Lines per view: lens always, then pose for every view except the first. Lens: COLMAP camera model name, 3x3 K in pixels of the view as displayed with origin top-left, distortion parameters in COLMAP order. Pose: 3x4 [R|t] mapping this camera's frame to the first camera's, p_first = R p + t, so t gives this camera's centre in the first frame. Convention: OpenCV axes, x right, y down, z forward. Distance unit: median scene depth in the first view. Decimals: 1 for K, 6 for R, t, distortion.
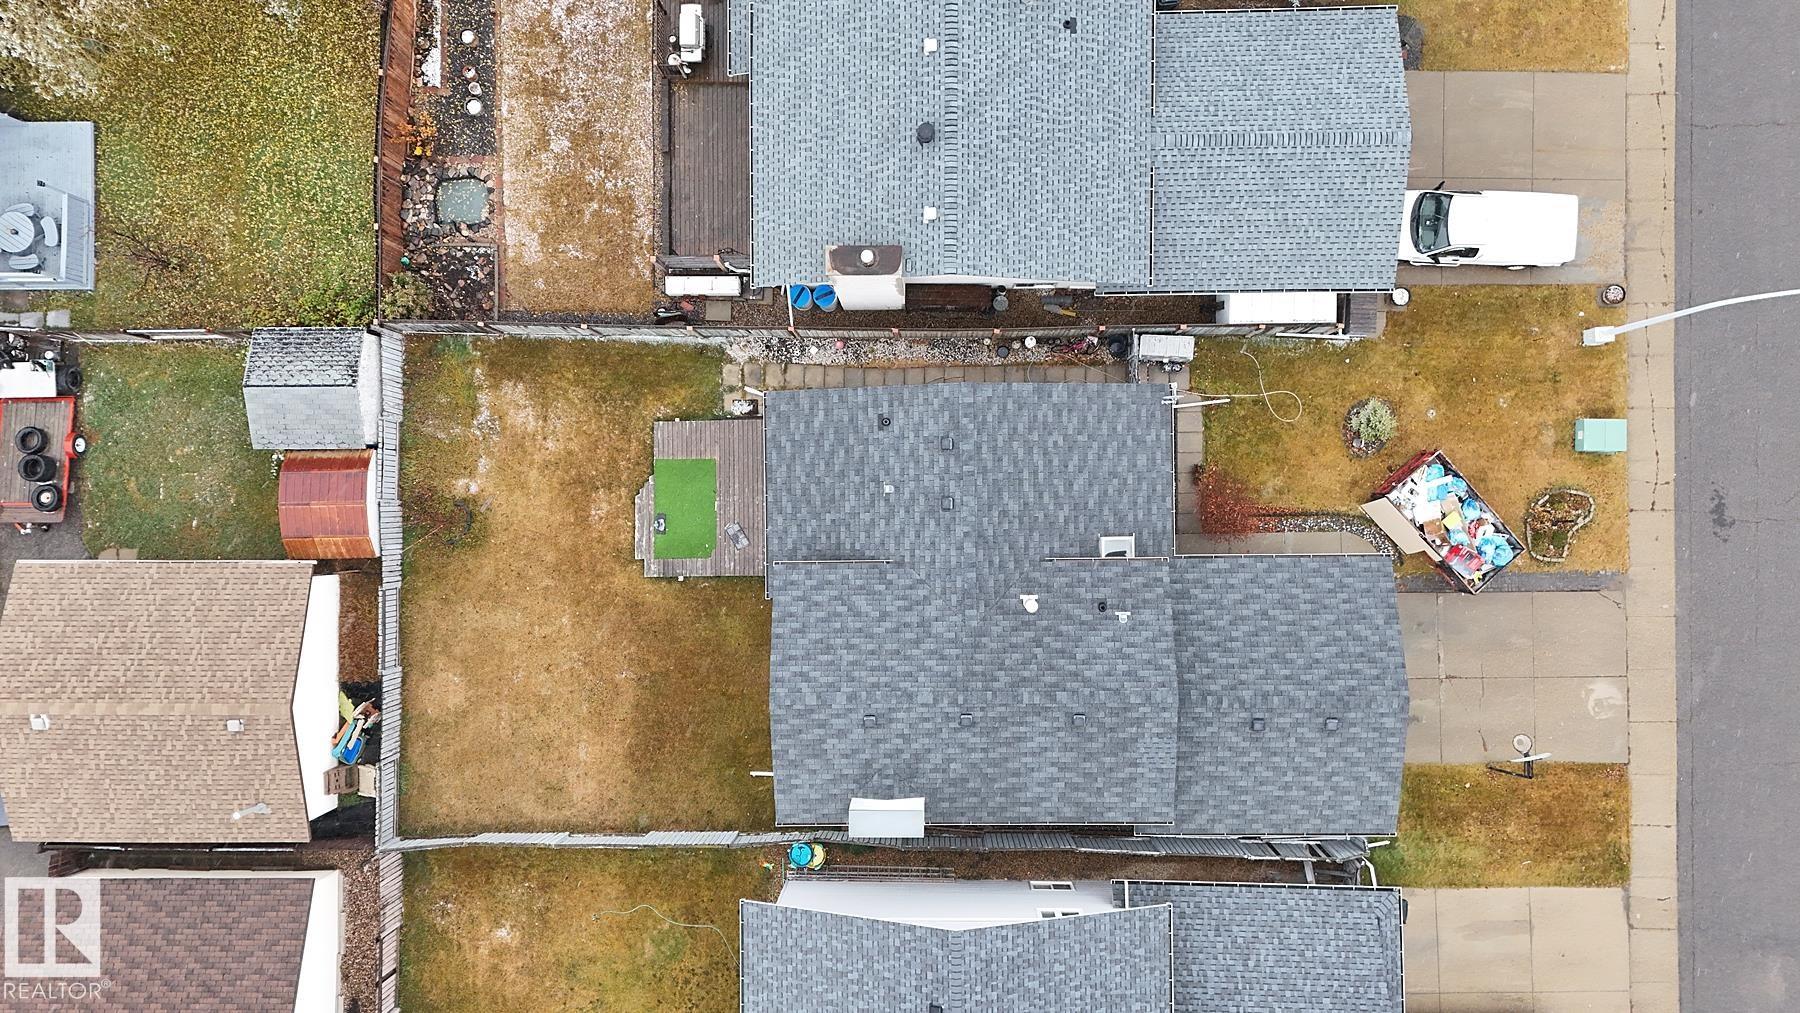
lens RADIAL K [[1303.7, 0, 900.0], [0, 1303.7, 506.5], [0, 0, 1]] dist [0.088365, -0.083249]
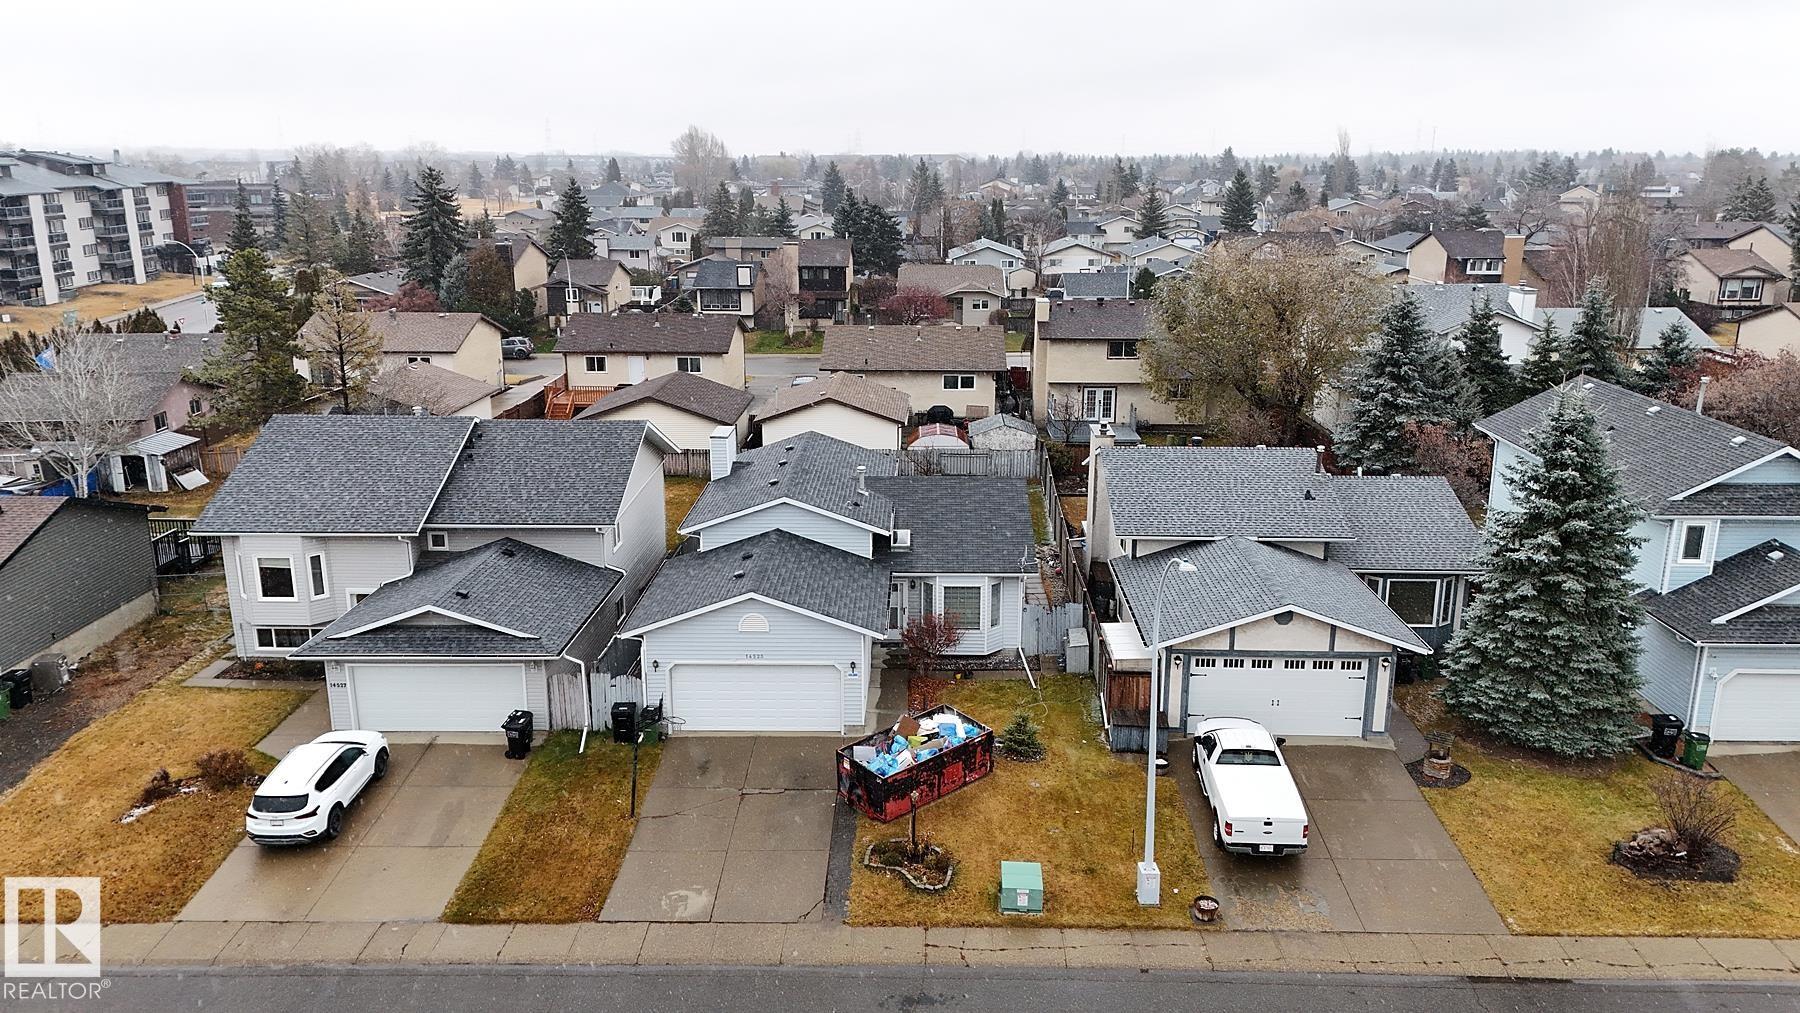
lens RADIAL K [[1310.0, 0, 899.0], [0, 1310.0, 493.0], [0, 0, 1]] dist [0.095029, -0.120725]
pose [[-0.031880, 0.274388, -0.961091, 1.220140], [-0.999441, 0.000942, 0.033421, -0.007033], [0.010076, 0.961619, 0.274204, 0.559496]]
